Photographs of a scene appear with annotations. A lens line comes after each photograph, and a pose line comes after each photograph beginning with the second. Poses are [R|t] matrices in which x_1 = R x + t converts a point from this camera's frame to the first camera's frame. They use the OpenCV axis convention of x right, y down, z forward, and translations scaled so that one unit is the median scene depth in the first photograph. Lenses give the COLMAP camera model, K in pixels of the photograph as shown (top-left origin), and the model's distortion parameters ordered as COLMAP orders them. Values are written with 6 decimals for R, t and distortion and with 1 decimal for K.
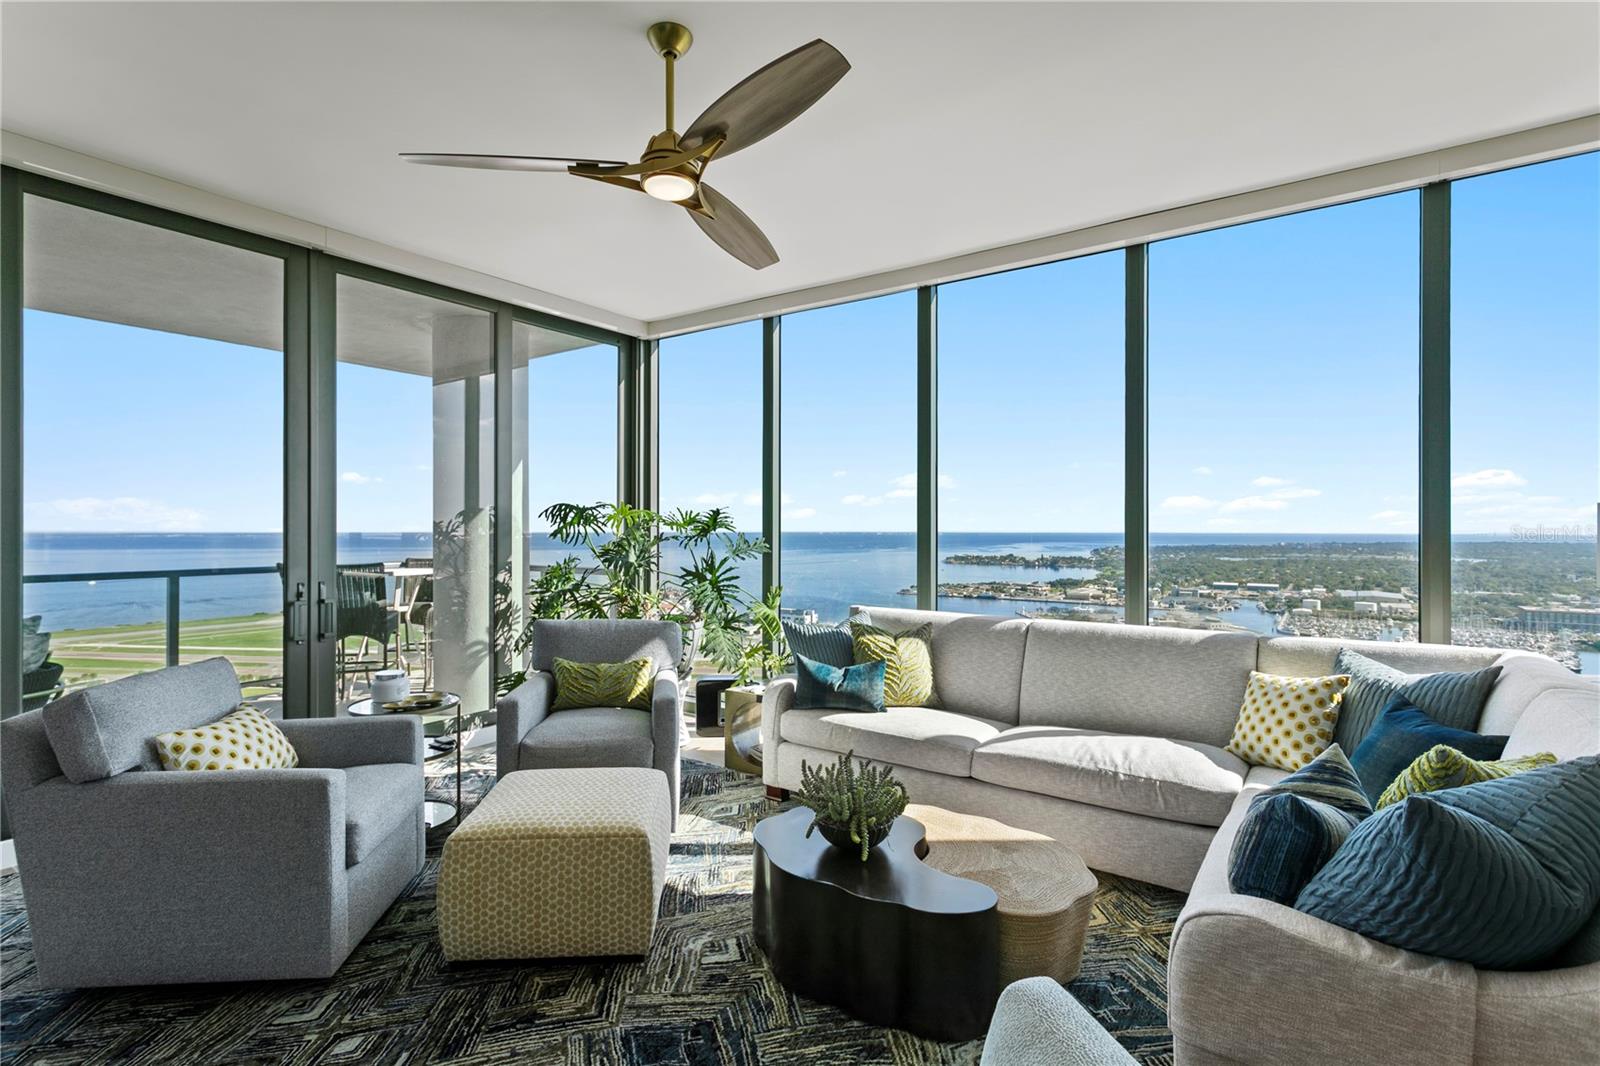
lens RADIAL K [[759.1, 0, 792.7], [0, 759.1, 523.0], [0, 0, 1]] dist [-0.002837, -0.000984]
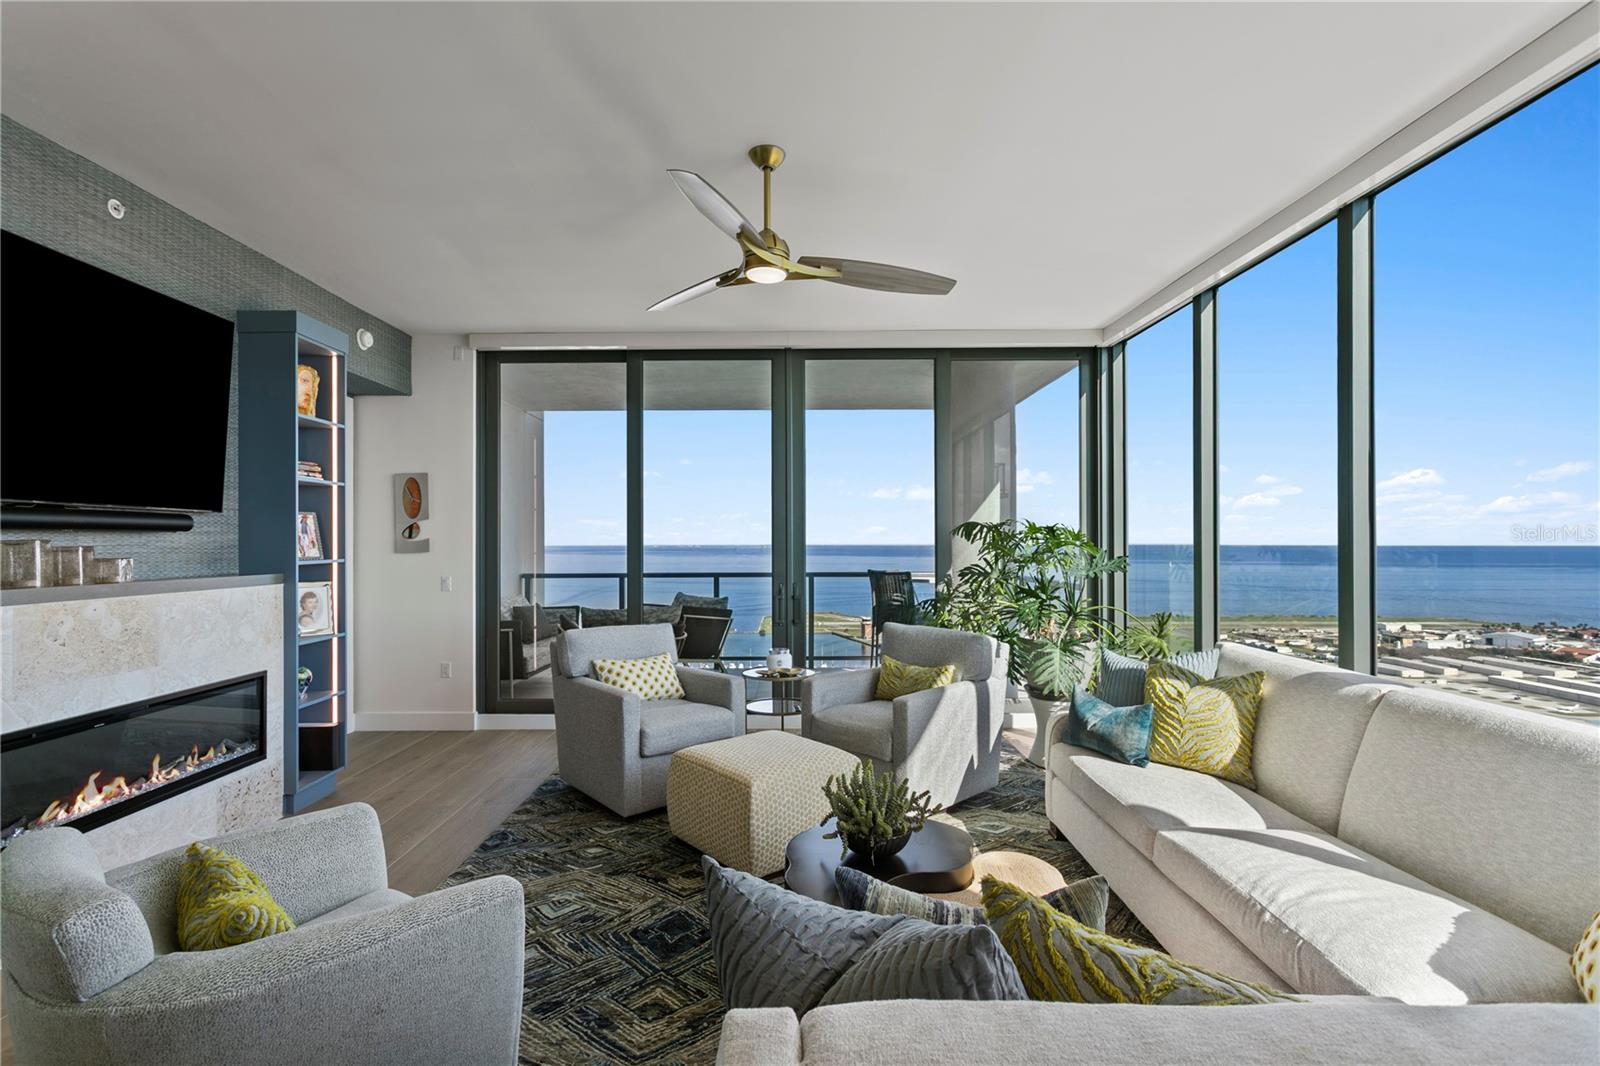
lens RADIAL K [[759.1, 0, 792.4], [0, 759.1, 536.3], [0, 0, 1]] dist [-0.002837, -0.000984]
pose [[0.572034, -0.009074, -0.820180, 0.368926], [0.009099, 0.999947, -0.004717, -0.002048], [0.820180, -0.004764, 0.572086, 0.134119]]
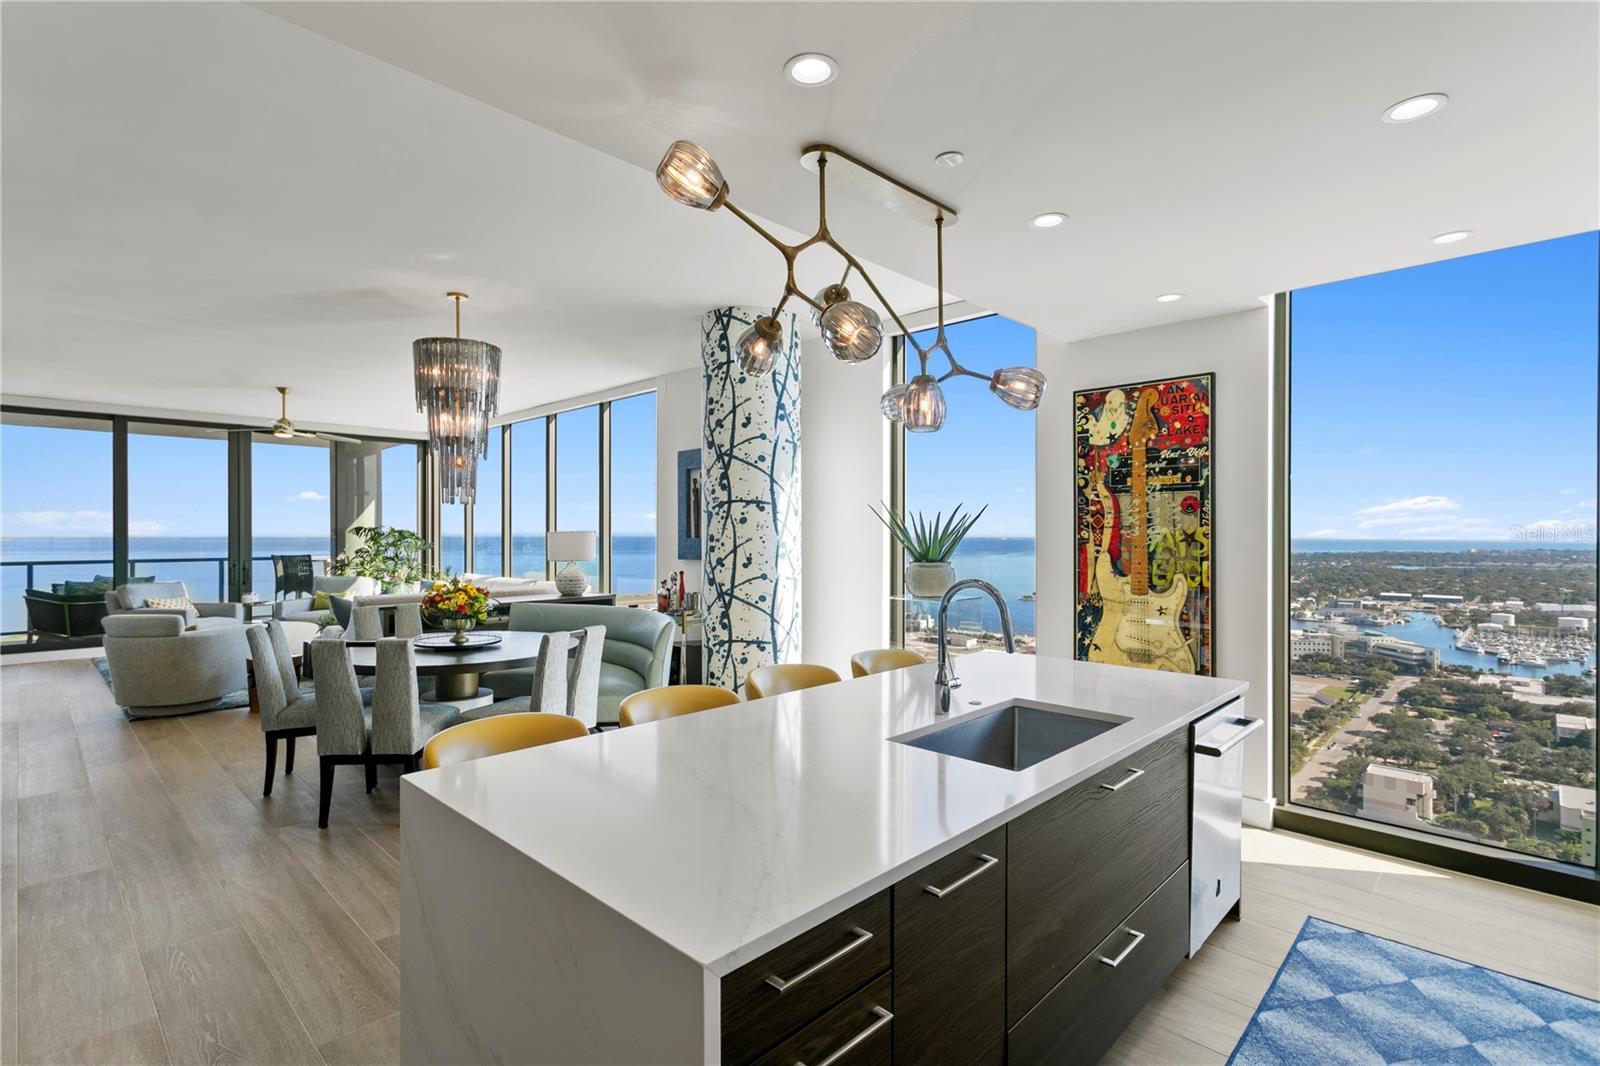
lens RADIAL K [[759.1, 0, 792.3], [0, 759.1, 535.9], [0, 0, 1]] dist [-0.002837, -0.000984]
pose [[0.986186, 0.000289, -0.165639, 1.064305], [0.001430, 0.999946, 0.010255, -0.016777], [0.165633, -0.010351, 0.986133, -0.781517]]
